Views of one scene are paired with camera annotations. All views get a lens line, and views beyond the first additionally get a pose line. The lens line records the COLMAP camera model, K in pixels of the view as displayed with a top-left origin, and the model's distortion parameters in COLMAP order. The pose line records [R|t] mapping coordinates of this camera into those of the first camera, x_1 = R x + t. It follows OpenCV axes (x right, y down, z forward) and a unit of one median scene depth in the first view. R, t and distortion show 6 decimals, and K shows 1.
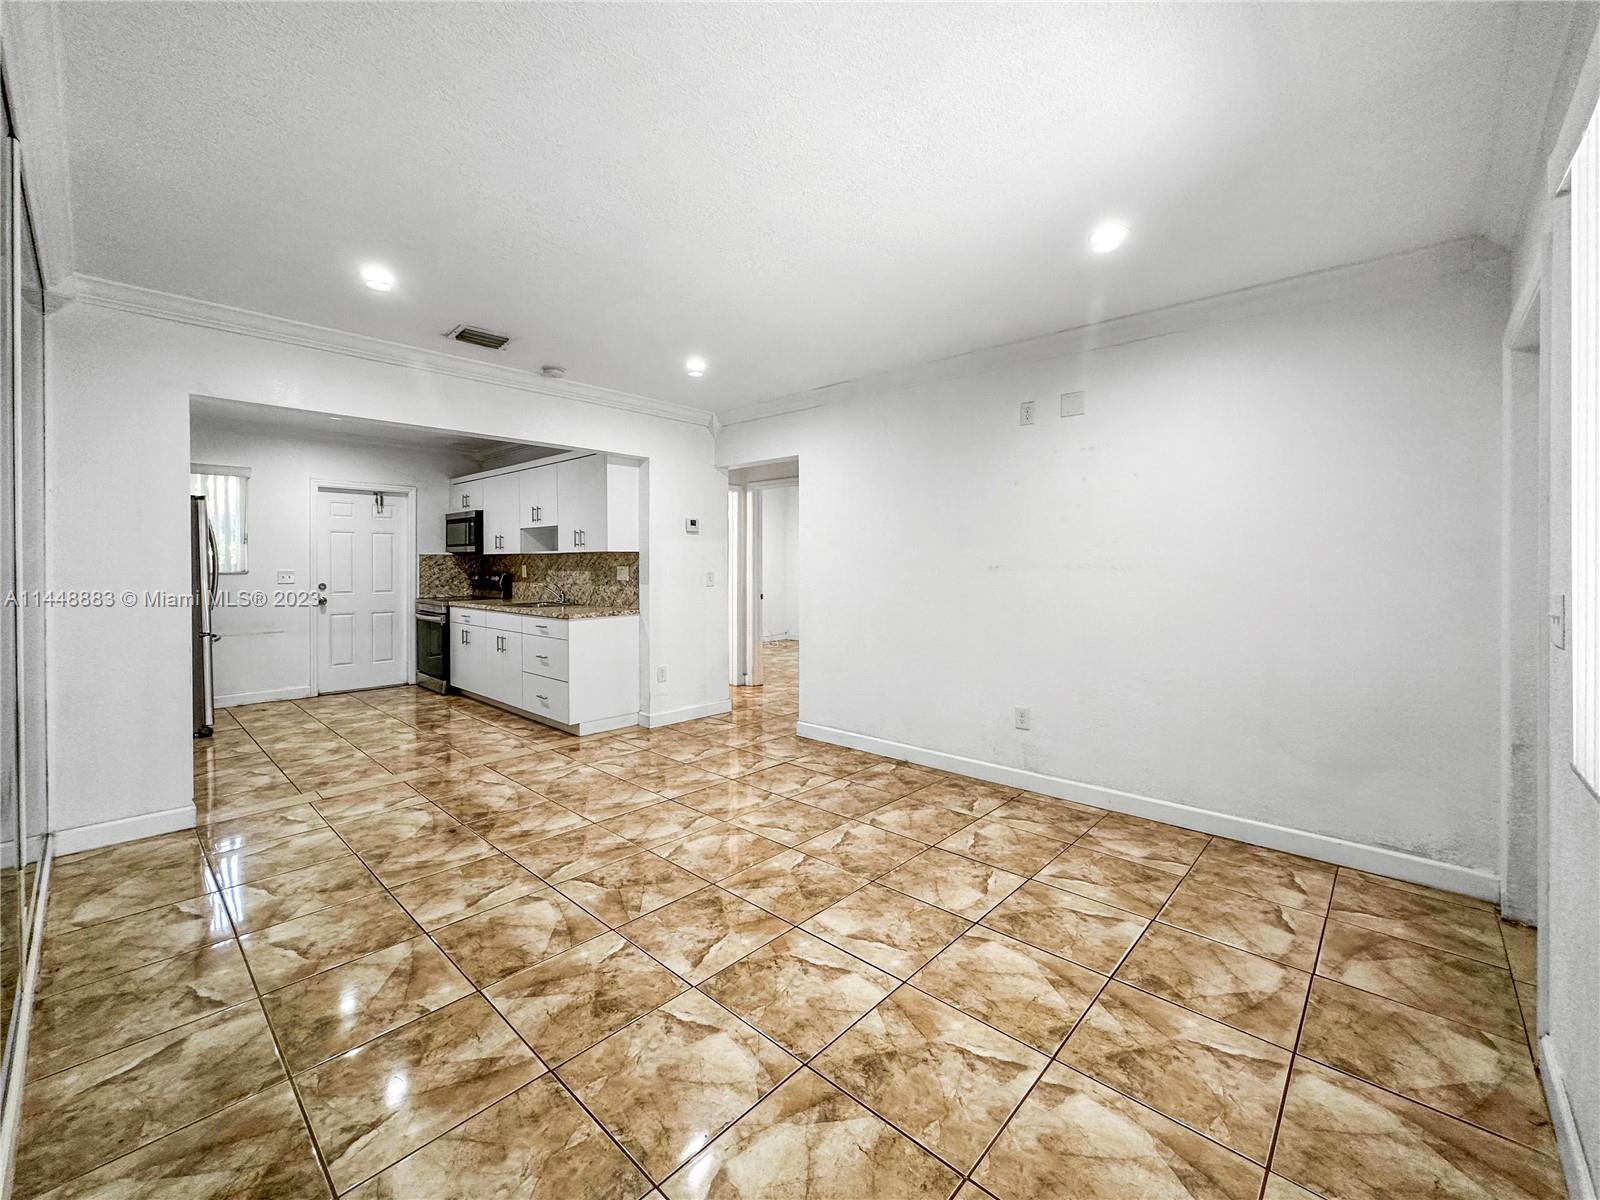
lens RADIAL K [[660.5, 0, 792.1], [0, 660.5, 563.5], [0, 0, 1]] dist [0.000113, -0.000106]
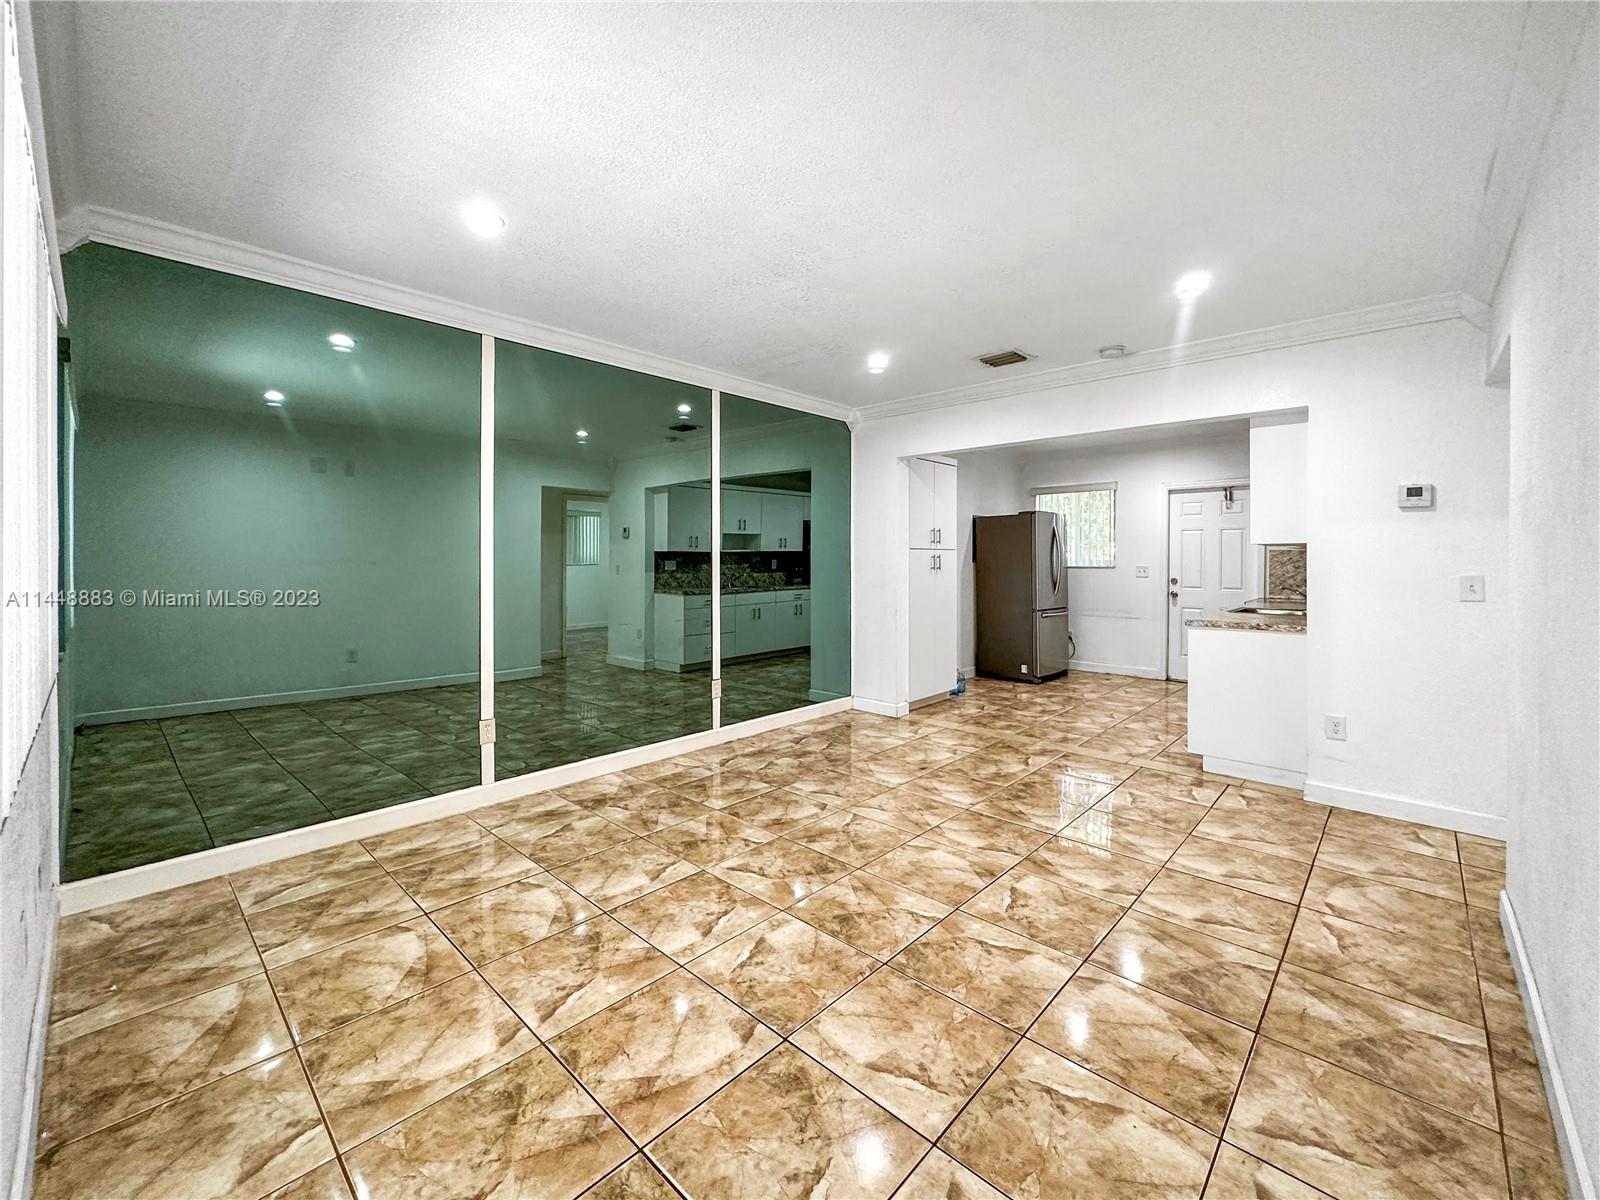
lens RADIAL K [[660.5, 0, 792.1], [0, 660.5, 563.5], [0, 0, 1]] dist [0.000113, -0.000106]
pose [[-0.010369, 0.006389, -0.999926, 0.974885], [-0.002024, 0.999977, 0.006410, 0.000426], [0.999944, 0.002091, -0.010356, 0.965884]]
